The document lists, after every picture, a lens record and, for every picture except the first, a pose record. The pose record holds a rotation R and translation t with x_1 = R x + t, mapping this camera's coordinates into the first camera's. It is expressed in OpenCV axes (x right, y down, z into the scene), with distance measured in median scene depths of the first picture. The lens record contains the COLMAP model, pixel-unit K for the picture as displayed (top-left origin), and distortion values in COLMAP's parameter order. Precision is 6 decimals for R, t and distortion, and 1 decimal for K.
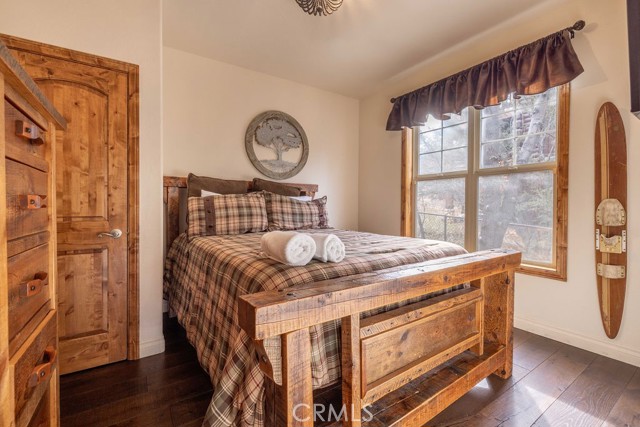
lens RADIAL K [[283.3, 0, 319.2], [0, 283.3, 211.2], [0, 0, 1]] dist [-0.007482, -0.000624]
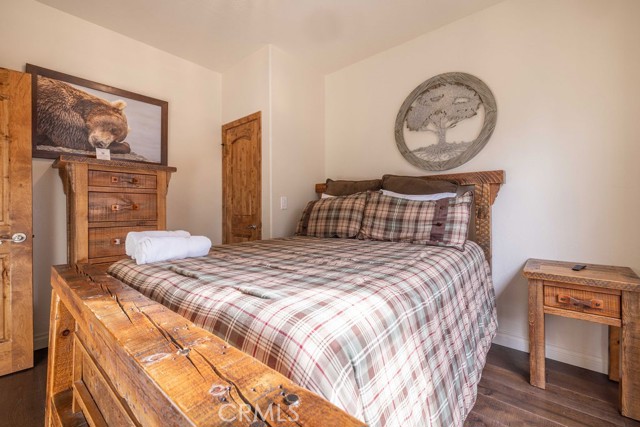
lens RADIAL K [[283.3, 0, 317.8], [0, 283.3, 208.3], [0, 0, 1]] dist [-0.007482, -0.000624]
pose [[0.245204, 0.004332, -0.969462, 0.569125], [-0.010772, 0.999940, 0.001744, -0.017933], [0.969412, 0.010016, 0.245237, 0.639284]]
